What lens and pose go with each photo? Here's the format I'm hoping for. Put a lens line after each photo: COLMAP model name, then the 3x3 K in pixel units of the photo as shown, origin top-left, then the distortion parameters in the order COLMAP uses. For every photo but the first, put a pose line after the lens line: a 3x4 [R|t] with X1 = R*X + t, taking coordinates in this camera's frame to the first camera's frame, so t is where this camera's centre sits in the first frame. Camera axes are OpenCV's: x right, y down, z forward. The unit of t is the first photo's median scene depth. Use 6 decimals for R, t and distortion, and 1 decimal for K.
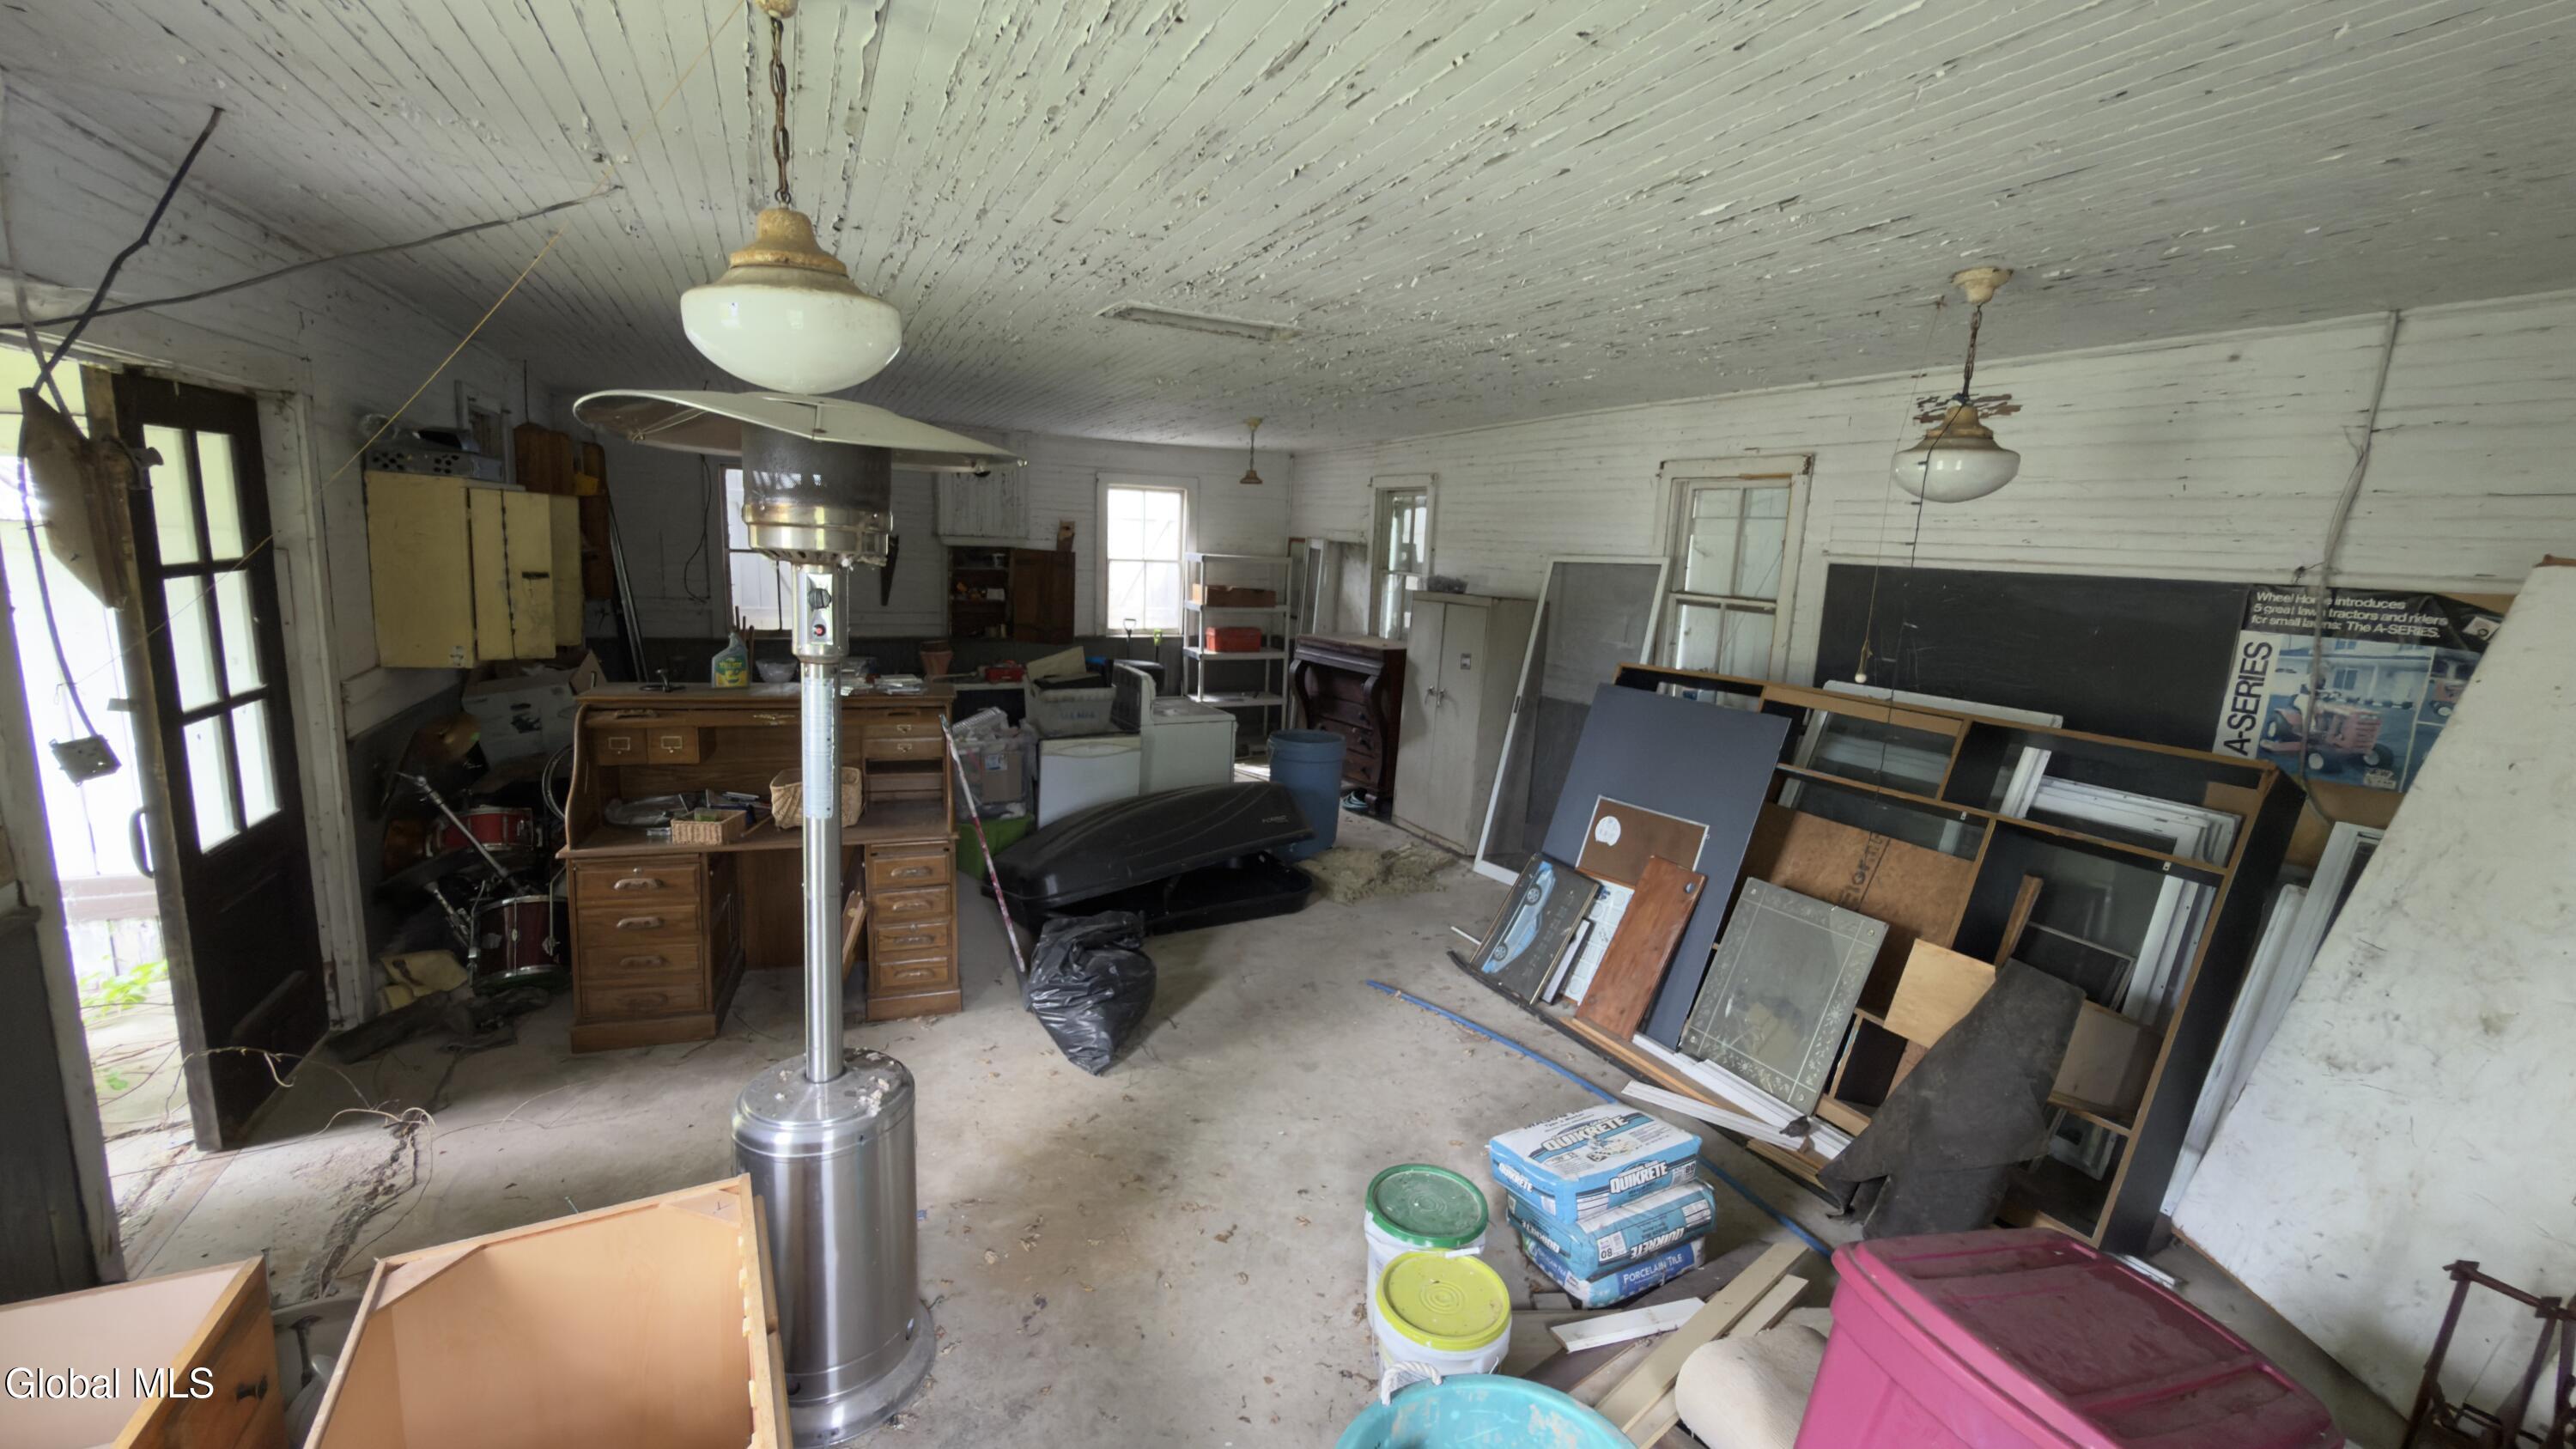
lens RADIAL K [[1024.6, 0, 1288.0], [0, 1024.6, 724.5], [0, 0, 1]] dist [0.001619, -0.000654]
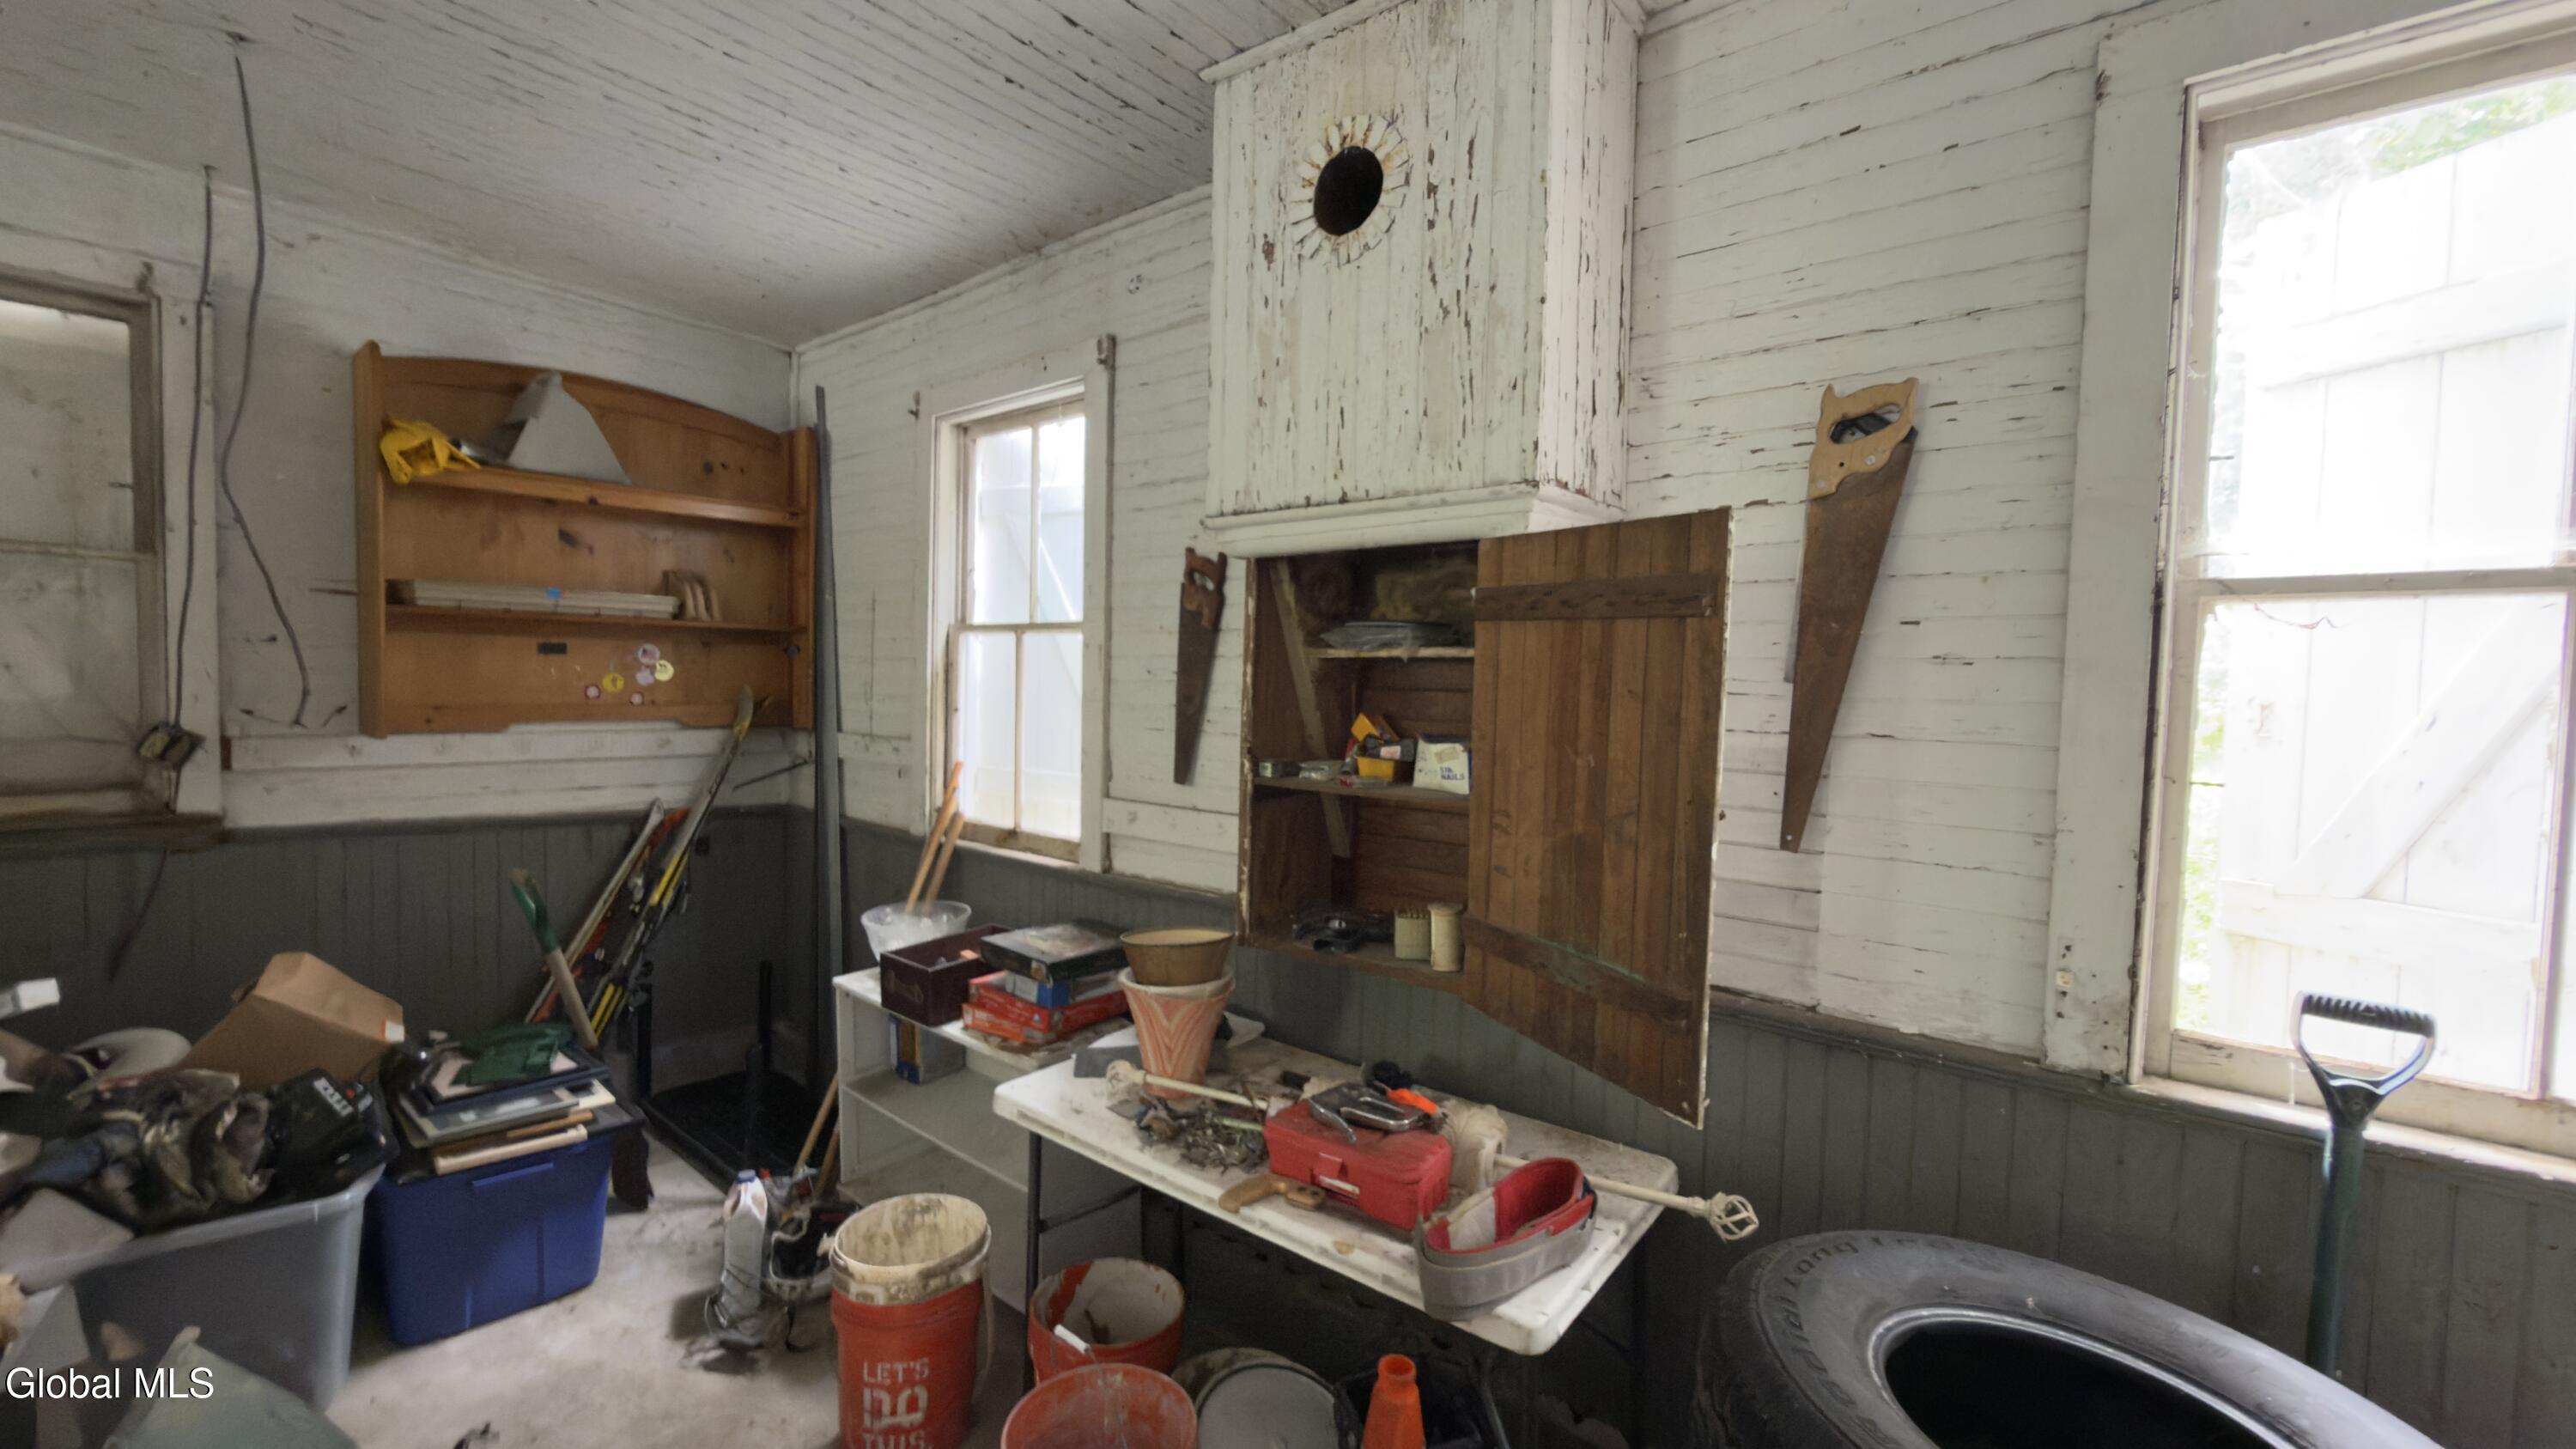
lens RADIAL K [[1033.6, 0, 1288.0], [0, 1033.6, 724.5], [0, 0, 1]] dist [-0.002267, -0.000095]
pose [[0.423893, 0.005046, -0.905698, -0.099257], [-0.170437, 0.982564, -0.074295, -0.114431], [0.889531, 0.185858, 0.417362, 0.879408]]
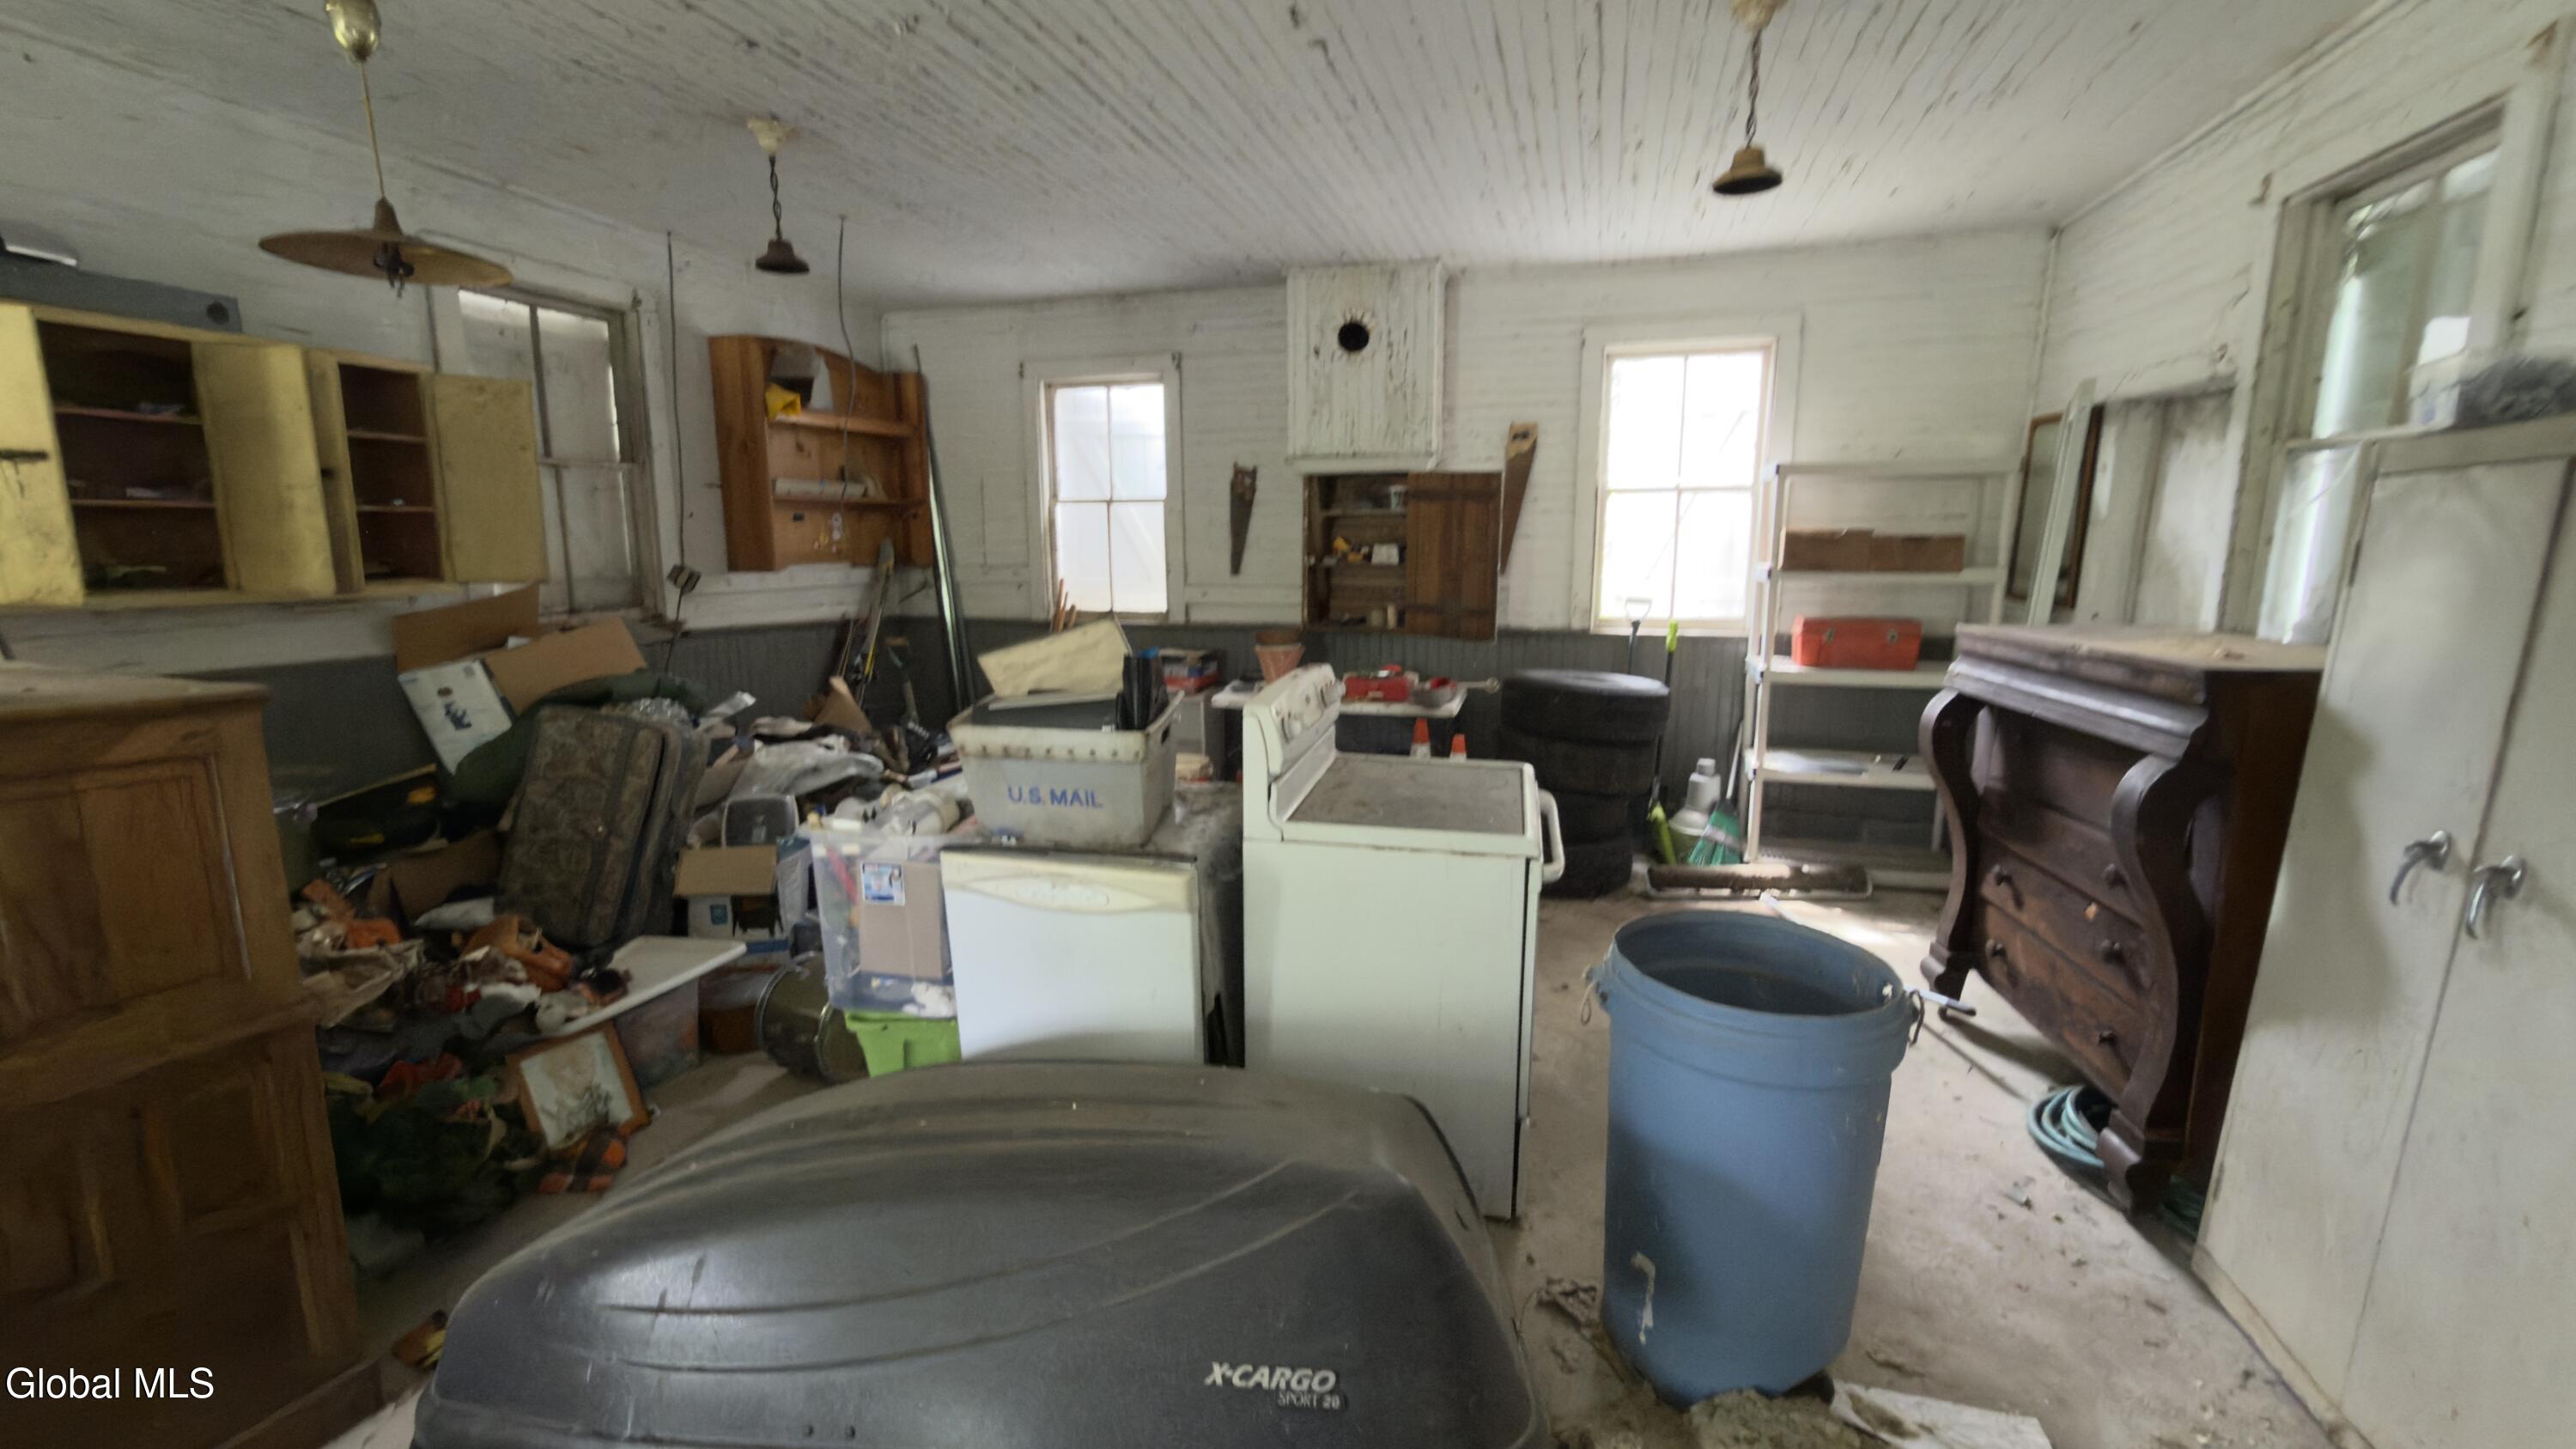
lens RADIAL K [[1033.6, 0, 1288.0], [0, 1033.6, 724.5], [0, 0, 1]] dist [-0.002267, -0.000095]
pose [[0.742296, 0.074600, -0.665907, 0.080201], [-0.086099, 0.996164, 0.015622, -0.033483], [0.664518, 0.045738, 0.745872, 0.520444]]
